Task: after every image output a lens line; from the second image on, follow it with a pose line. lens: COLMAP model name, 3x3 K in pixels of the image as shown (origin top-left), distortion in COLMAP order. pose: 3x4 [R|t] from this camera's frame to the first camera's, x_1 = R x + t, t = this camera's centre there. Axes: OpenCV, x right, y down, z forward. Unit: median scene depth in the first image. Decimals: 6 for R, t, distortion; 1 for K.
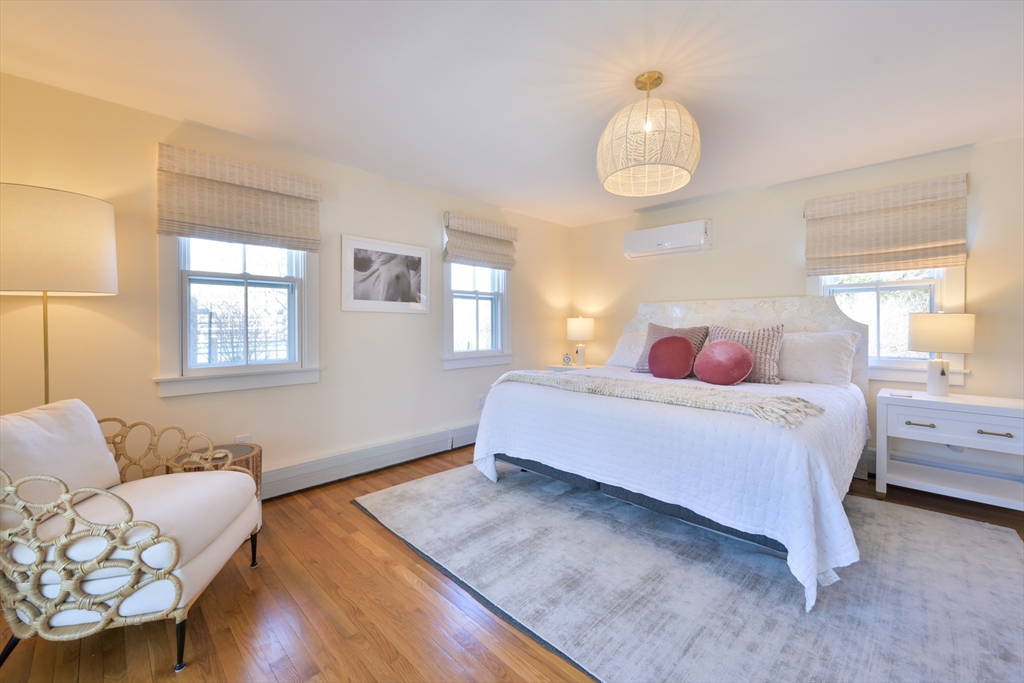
lens RADIAL K [[417.5, 0, 521.4], [0, 417.5, 327.8], [0, 0, 1]] dist [-0.000467, -0.000070]
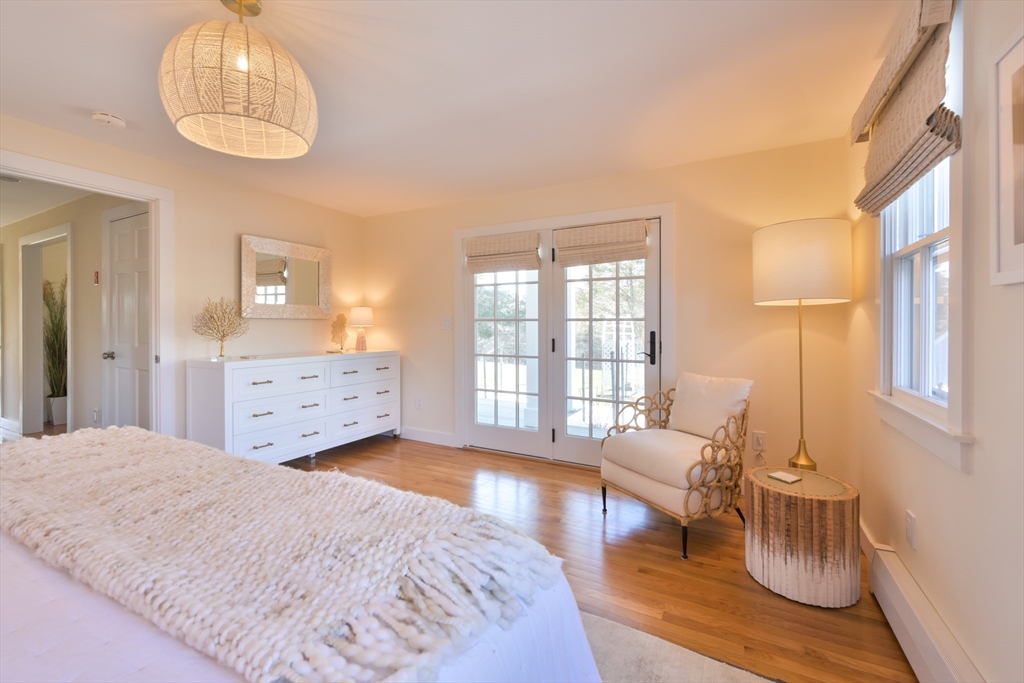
lens RADIAL K [[417.5, 0, 521.4], [0, 417.5, 327.8], [0, 0, 1]] dist [-0.000467, -0.000070]
pose [[-0.956011, 0.005549, -0.293278, 0.031245], [0.002367, 0.999934, 0.011204, -0.010820], [0.293321, 0.010017, -0.955962, 1.179025]]
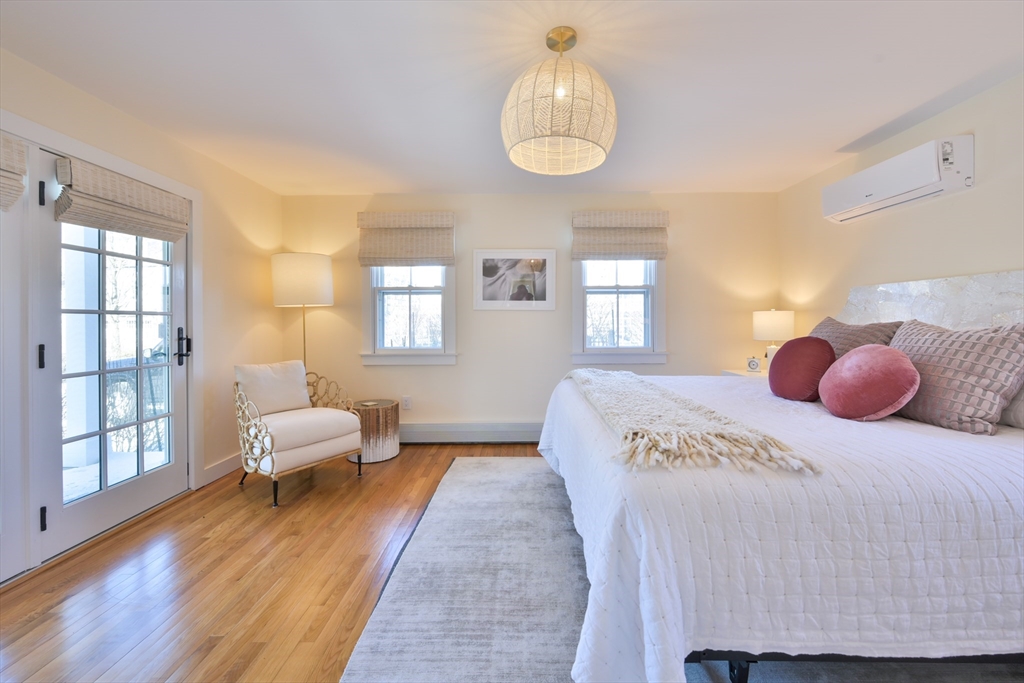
lens RADIAL K [[416.7, 0, 516.3], [0, 416.7, 322.9], [0, 0, 1]] dist [-0.000364, -0.000023]
pose [[0.694127, 0.001647, -0.719851, 0.556595], [-0.001899, 0.999998, 0.000456, -0.002069], [0.719850, 0.001051, 0.694129, 0.213416]]
